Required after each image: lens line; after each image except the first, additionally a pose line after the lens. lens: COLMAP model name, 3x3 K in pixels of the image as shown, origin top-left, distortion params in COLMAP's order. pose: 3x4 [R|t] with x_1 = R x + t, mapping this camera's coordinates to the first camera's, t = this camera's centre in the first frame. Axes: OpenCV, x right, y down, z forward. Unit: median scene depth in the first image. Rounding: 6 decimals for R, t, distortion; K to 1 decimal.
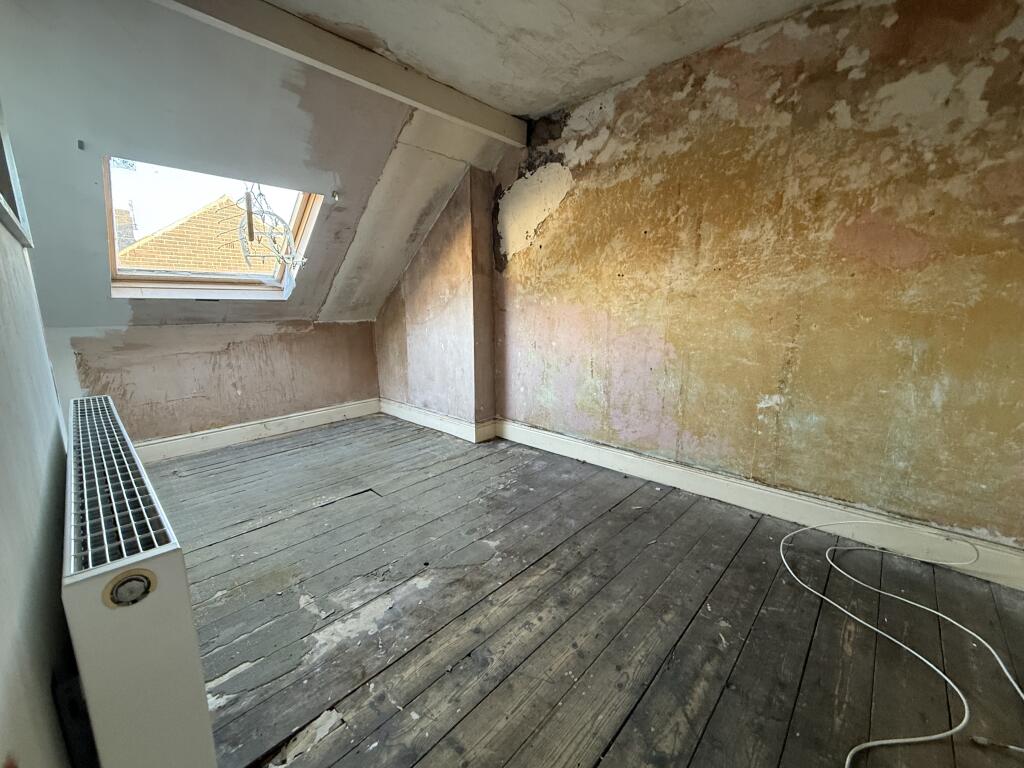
lens RADIAL K [[406.8, 0, 509.9], [0, 406.8, 384.7], [0, 0, 1]] dist [-0.000309, -0.000048]
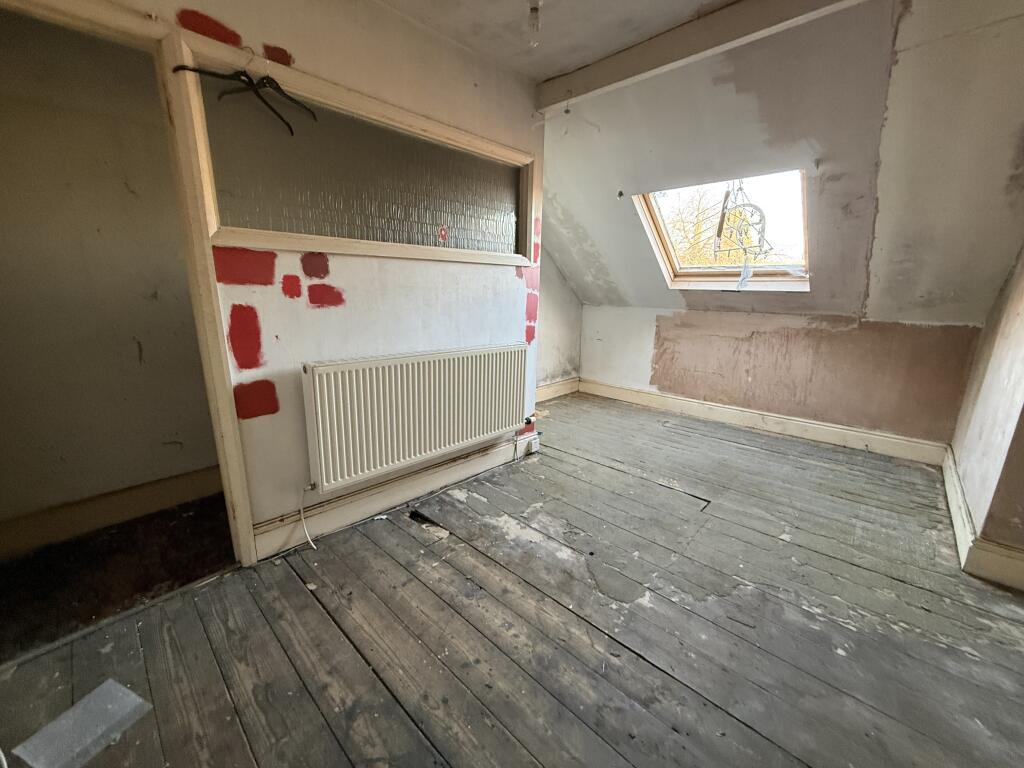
lens RADIAL K [[406.8, 0, 509.9], [0, 406.8, 384.7], [0, 0, 1]] dist [-0.000309, -0.000048]
pose [[-0.003969, 0.234974, -0.971994, 0.427635], [-0.204770, 0.951213, 0.230787, -0.098343], [0.978802, 0.199951, 0.044340, 0.411884]]
